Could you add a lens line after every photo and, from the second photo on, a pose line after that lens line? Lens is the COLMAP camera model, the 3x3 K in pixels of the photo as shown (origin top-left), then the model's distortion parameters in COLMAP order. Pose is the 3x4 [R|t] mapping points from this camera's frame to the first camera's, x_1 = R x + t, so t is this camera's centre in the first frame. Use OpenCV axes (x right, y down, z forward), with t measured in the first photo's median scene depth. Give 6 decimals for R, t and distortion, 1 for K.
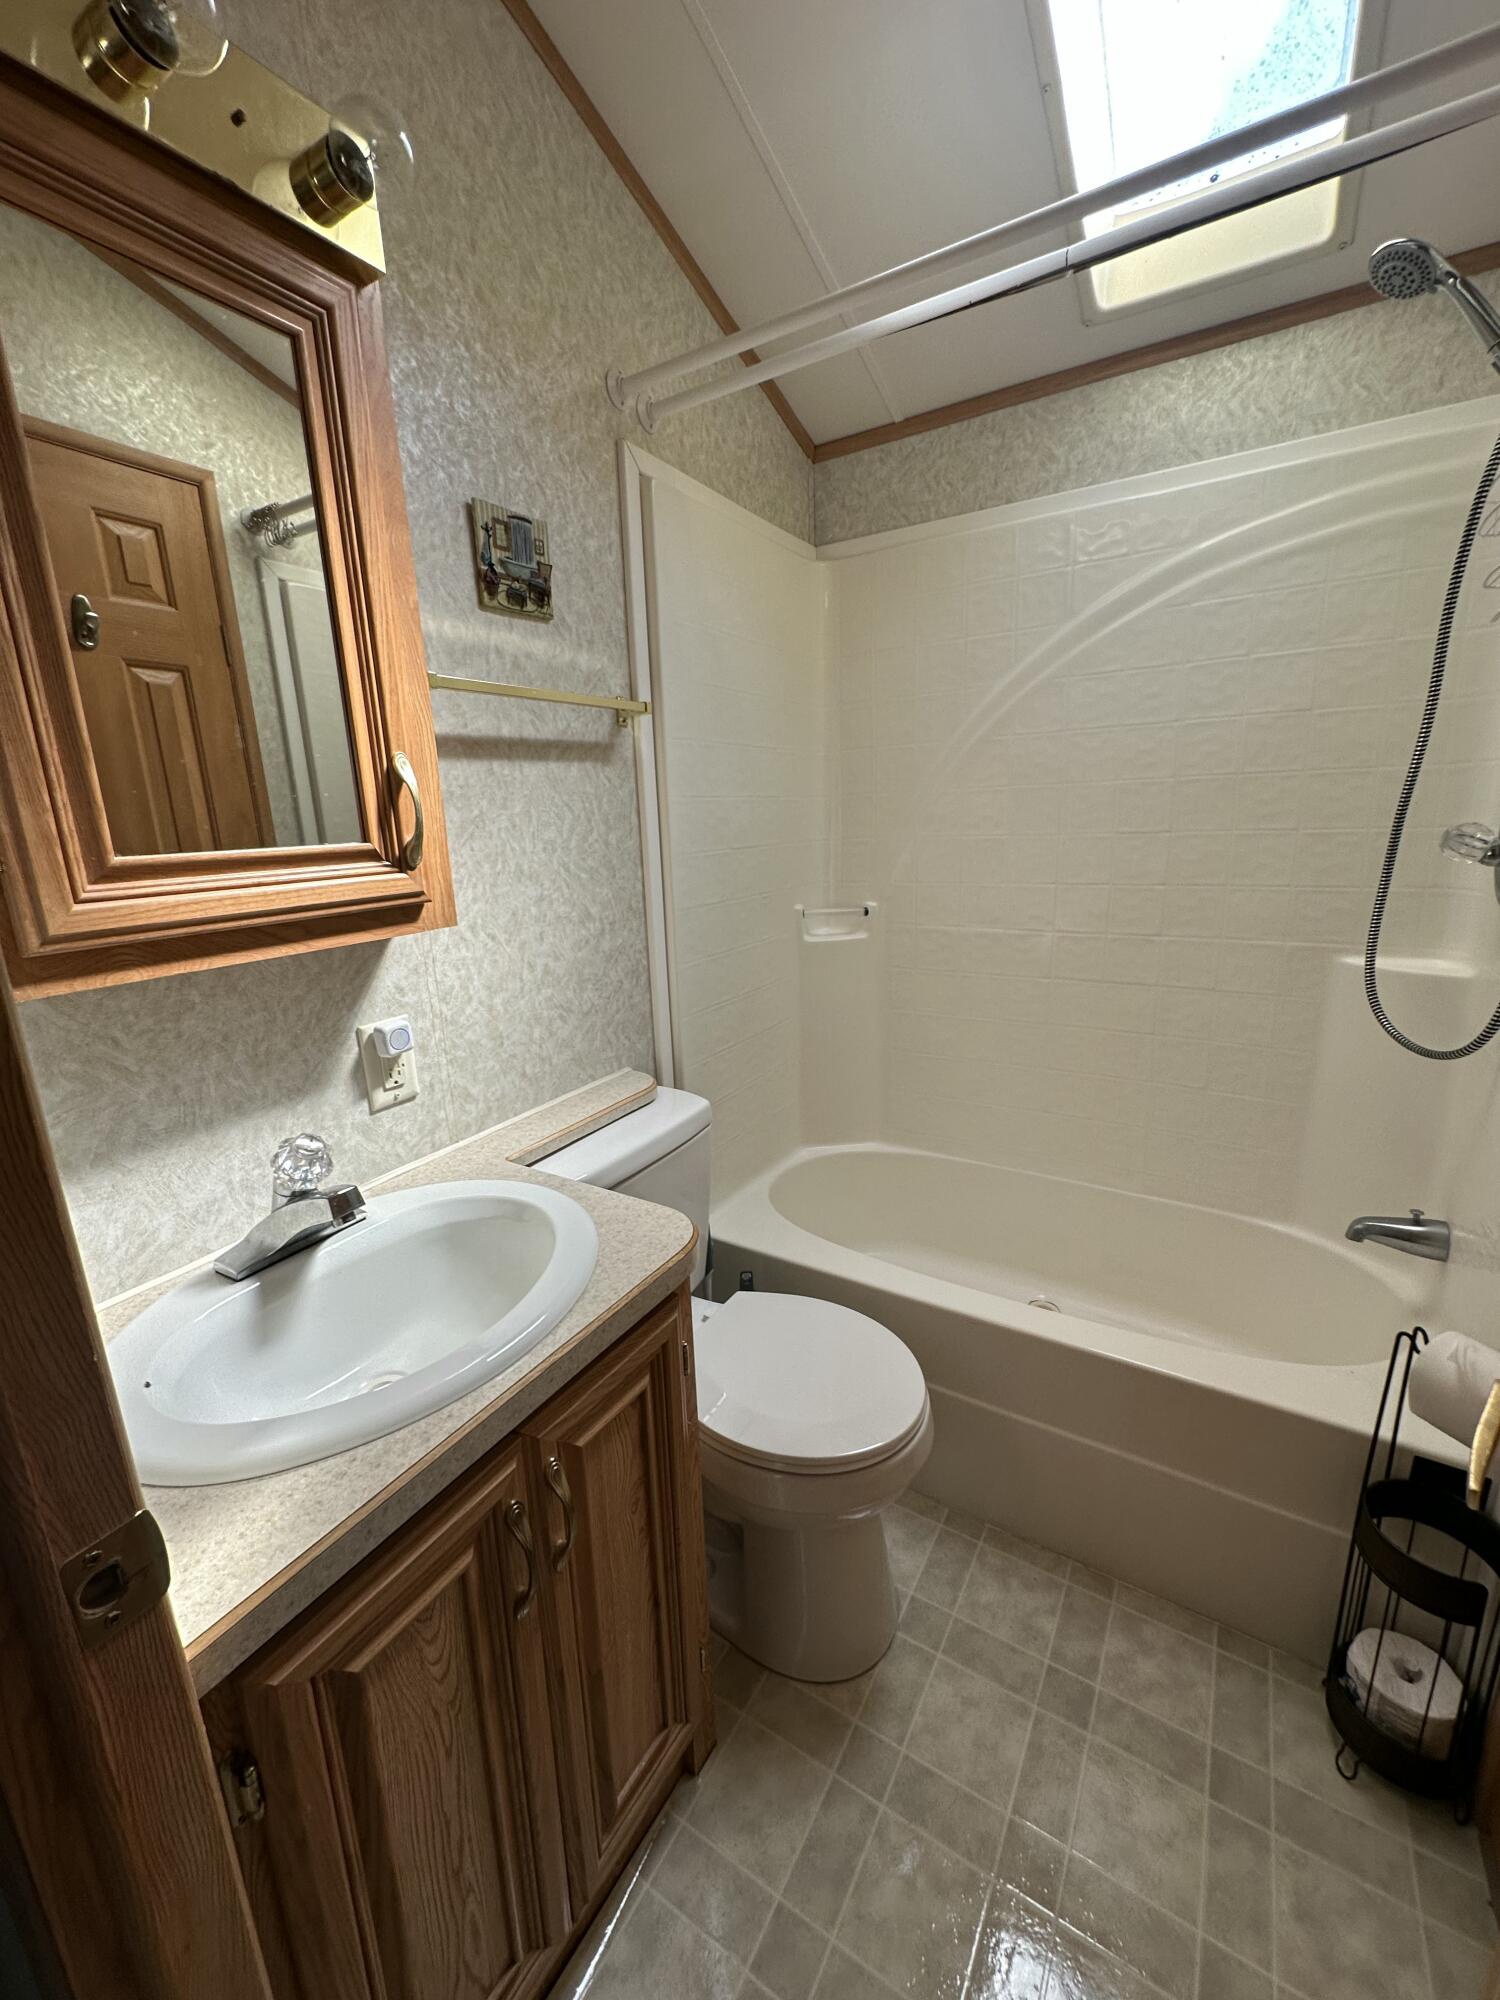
lens RADIAL K [[796.6, 0, 750.0], [0, 796.6, 998.2], [0, 0, 1]] dist [-0.002299, 0.000467]
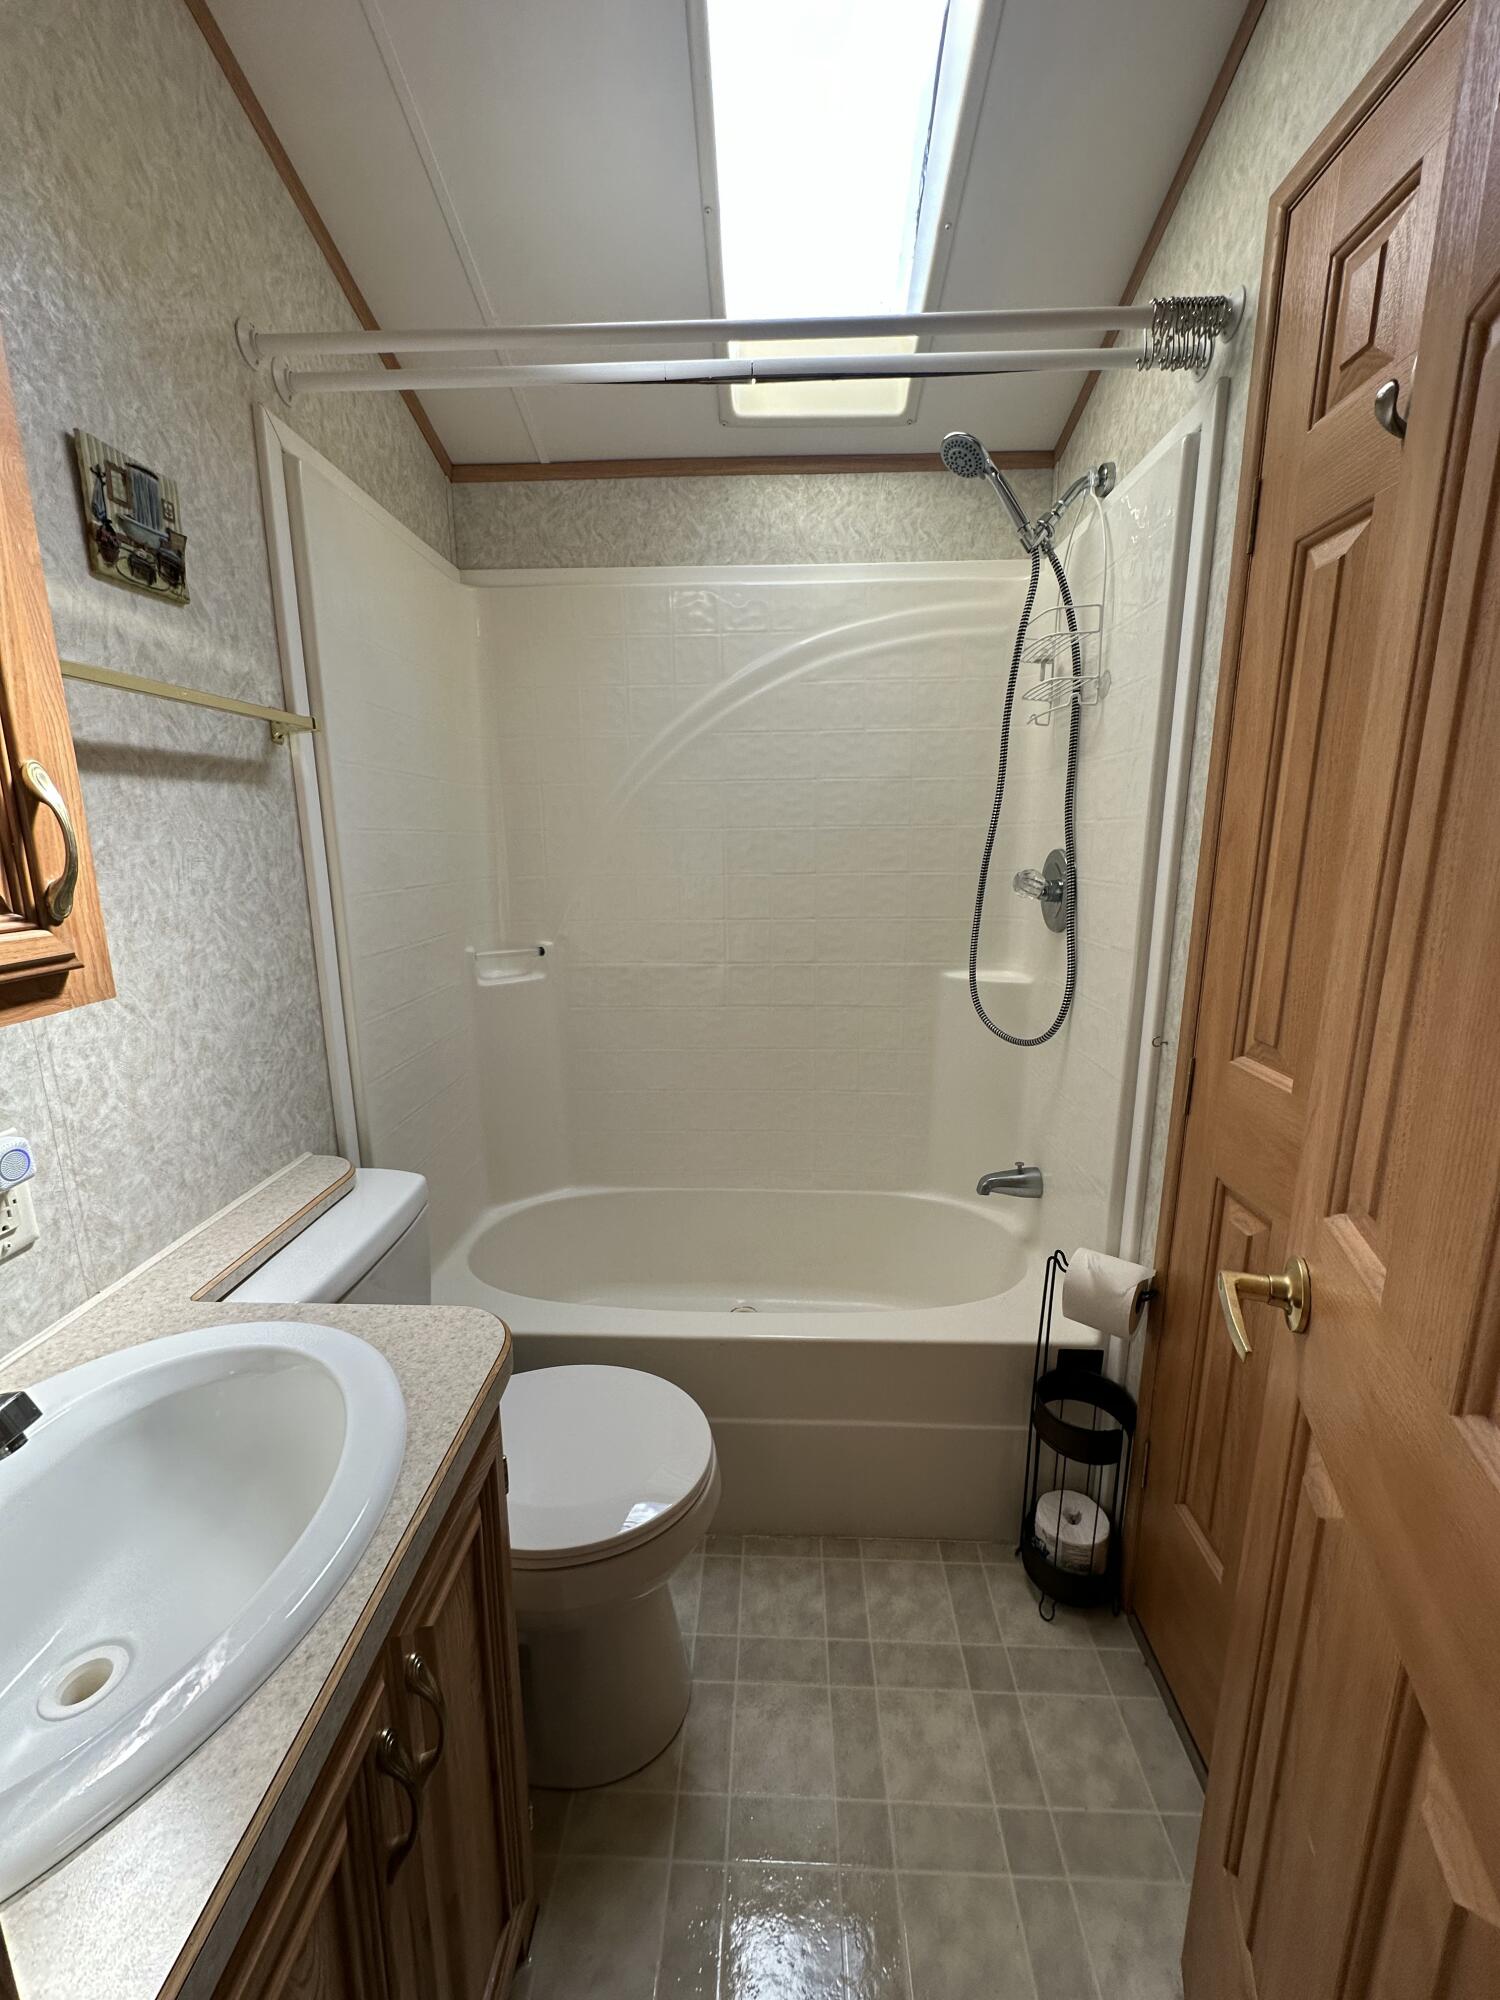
lens RADIAL K [[796.6, 0, 747.9], [0, 796.6, 998.1], [0, 0, 1]] dist [-0.002299, 0.000467]
pose [[0.869349, -0.069930, 0.489226, -0.171954], [0.089604, 0.995834, -0.016881, -0.020108], [-0.486008, 0.058512, 0.871993, 0.057949]]
